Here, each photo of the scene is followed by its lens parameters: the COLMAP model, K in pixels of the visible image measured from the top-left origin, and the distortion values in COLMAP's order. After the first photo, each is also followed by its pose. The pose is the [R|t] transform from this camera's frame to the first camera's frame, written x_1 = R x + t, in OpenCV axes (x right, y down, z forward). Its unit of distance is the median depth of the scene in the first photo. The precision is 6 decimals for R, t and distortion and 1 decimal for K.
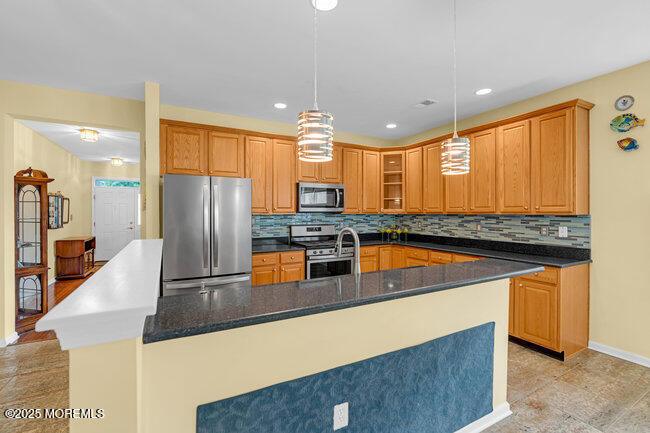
lens RADIAL K [[297.4, 0, 325.7], [0, 297.4, 214.3], [0, 0, 1]] dist [0.004579, -0.003588]
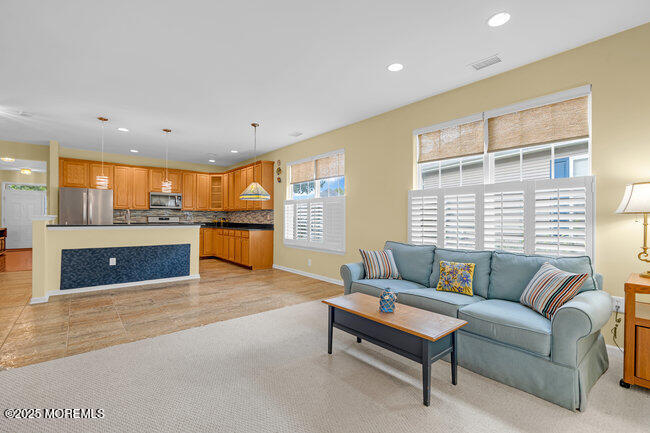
lens RADIAL K [[297.4, 0, 324.7], [0, 297.4, 217.5], [0, 0, 1]] dist [0.004579, -0.003588]
pose [[0.981227, 0.002115, 0.192845, 0.686205], [-0.001494, 0.999993, -0.003365, 0.058814], [-0.192851, 0.003014, 0.981223, -1.098886]]
